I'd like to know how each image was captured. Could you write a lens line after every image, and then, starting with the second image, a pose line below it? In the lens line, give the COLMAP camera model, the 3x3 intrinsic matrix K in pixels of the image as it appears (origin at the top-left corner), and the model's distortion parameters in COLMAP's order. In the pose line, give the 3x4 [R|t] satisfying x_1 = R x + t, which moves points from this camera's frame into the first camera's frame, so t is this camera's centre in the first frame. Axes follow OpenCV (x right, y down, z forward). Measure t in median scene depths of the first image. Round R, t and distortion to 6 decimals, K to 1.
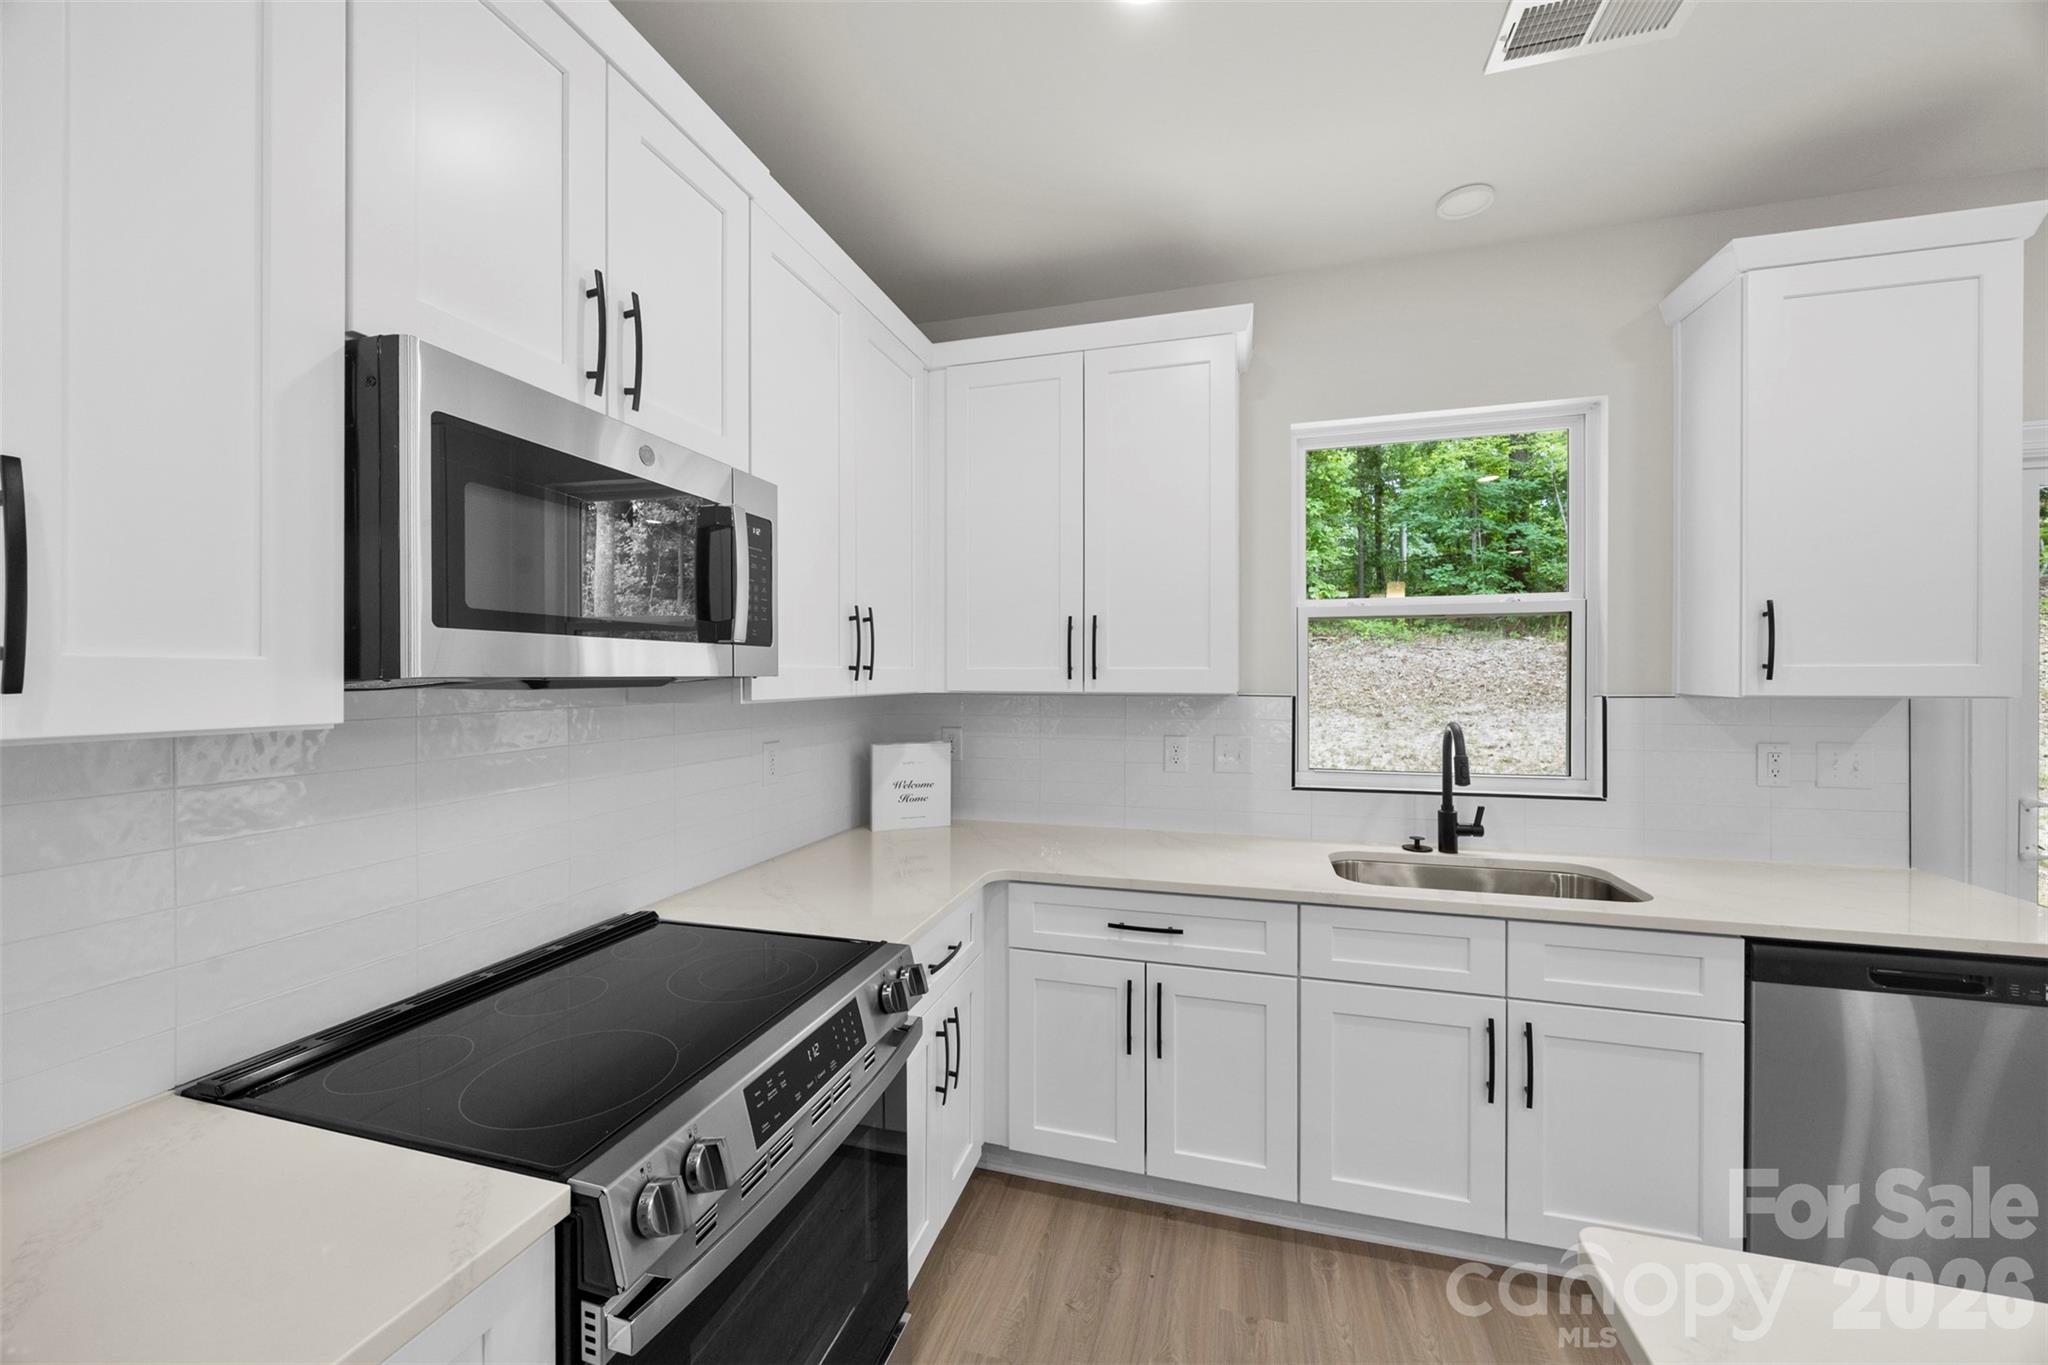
lens RADIAL K [[787.5, 0, 1010.3], [0, 787.5, 675.0], [0, 0, 1]] dist [-0.003319, -0.000164]
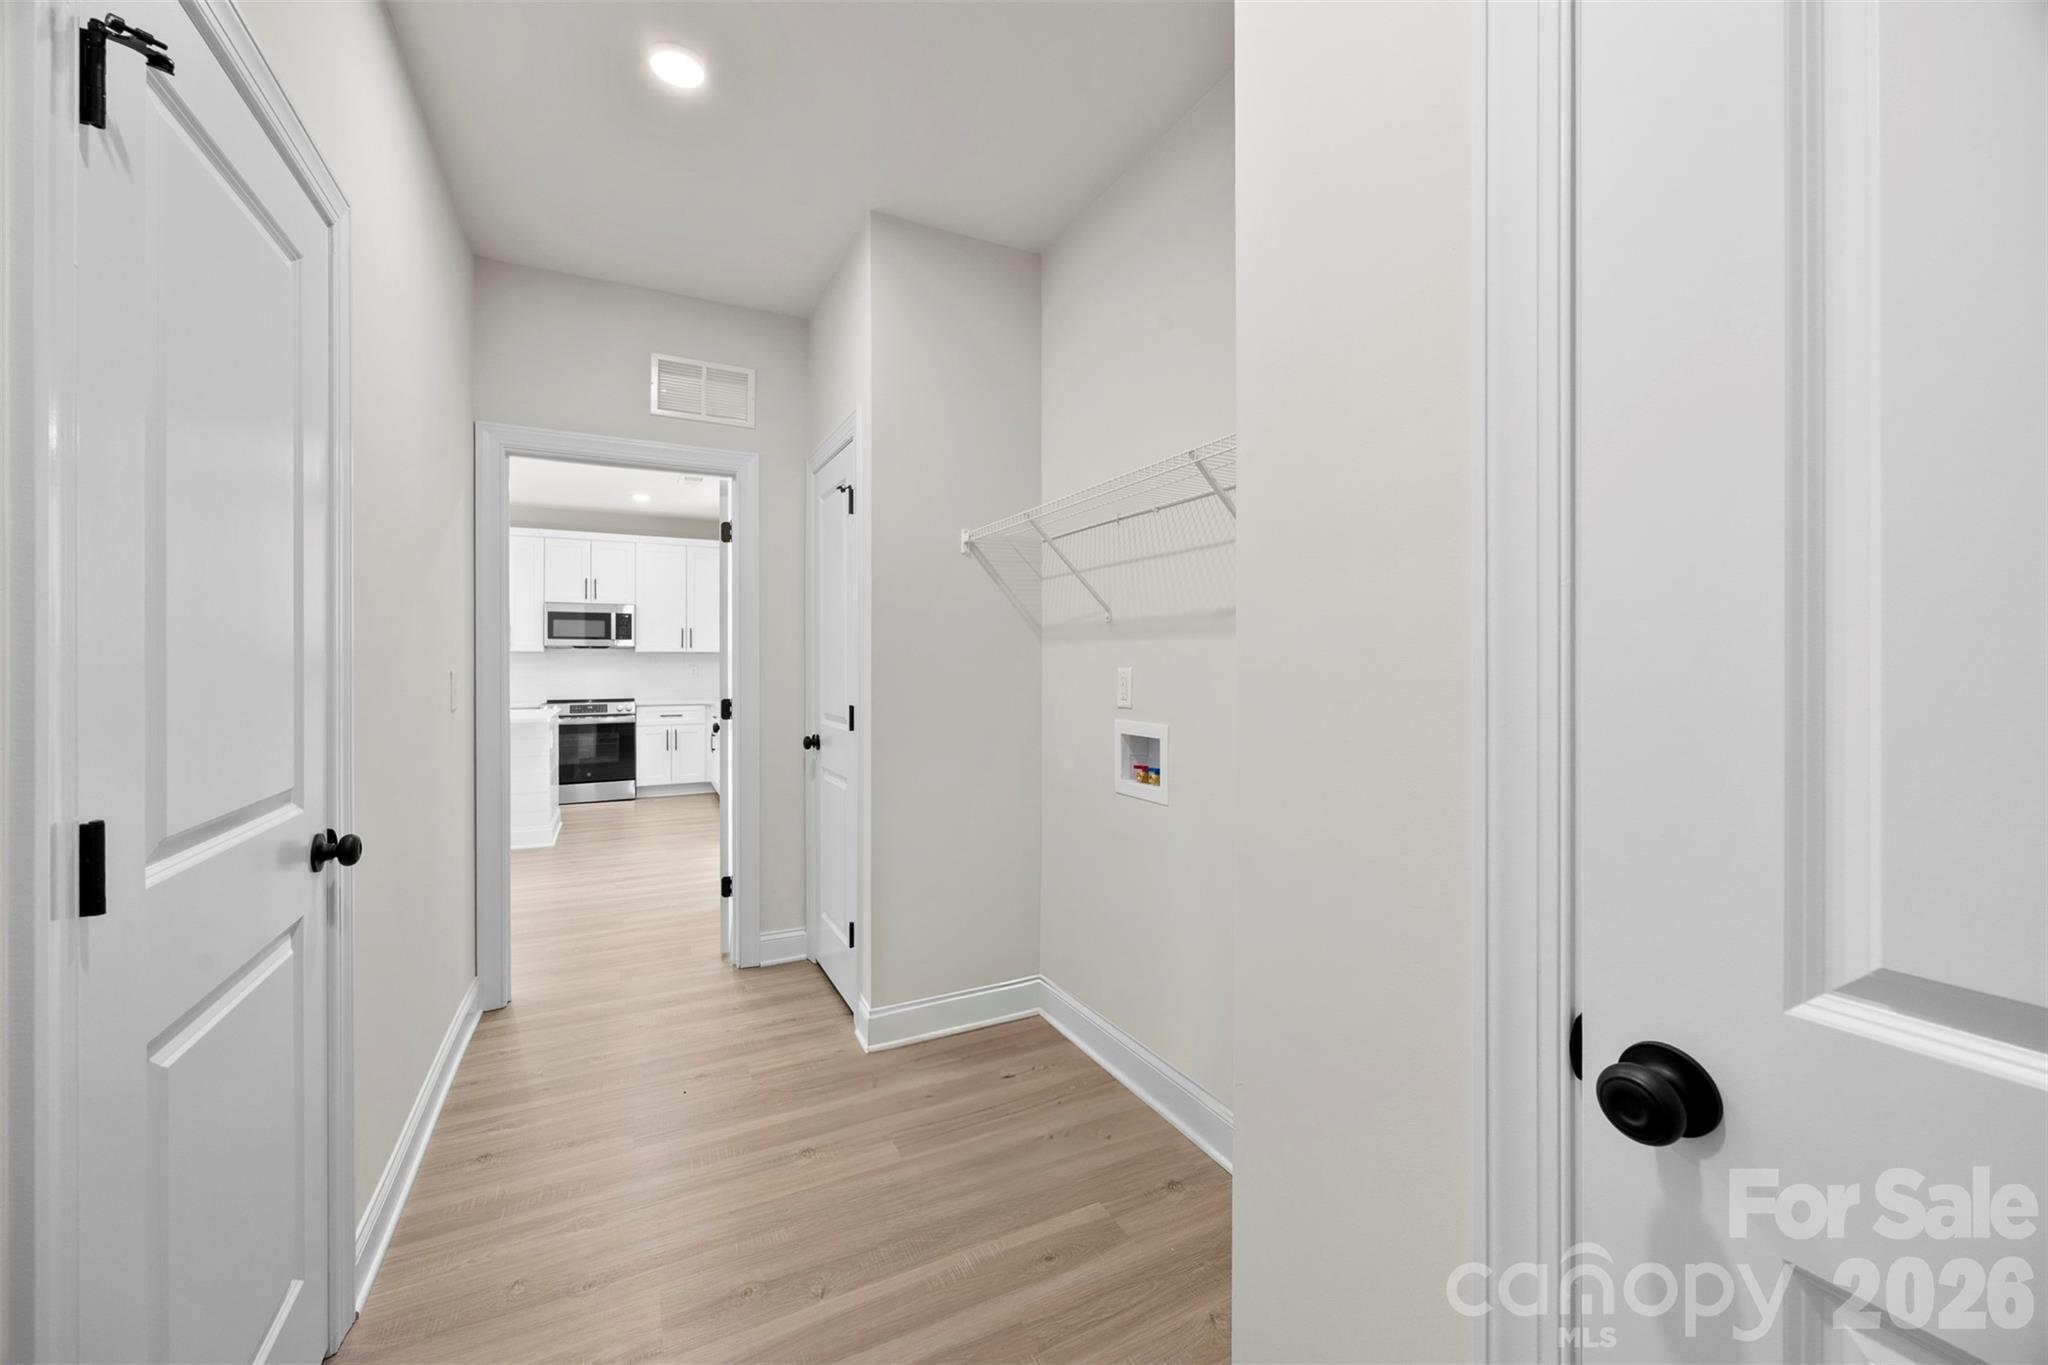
lens RADIAL K [[798.3, 0, 1004.8], [0, 798.3, 667.9], [0, 0, 1]] dist [-0.001274, -0.000306]
pose [[0.667138, 0.003733, -0.744925, 3.492007], [0.000446, 0.999985, 0.005411, 0.079279], [0.744934, -0.003942, 0.667127, -0.382046]]
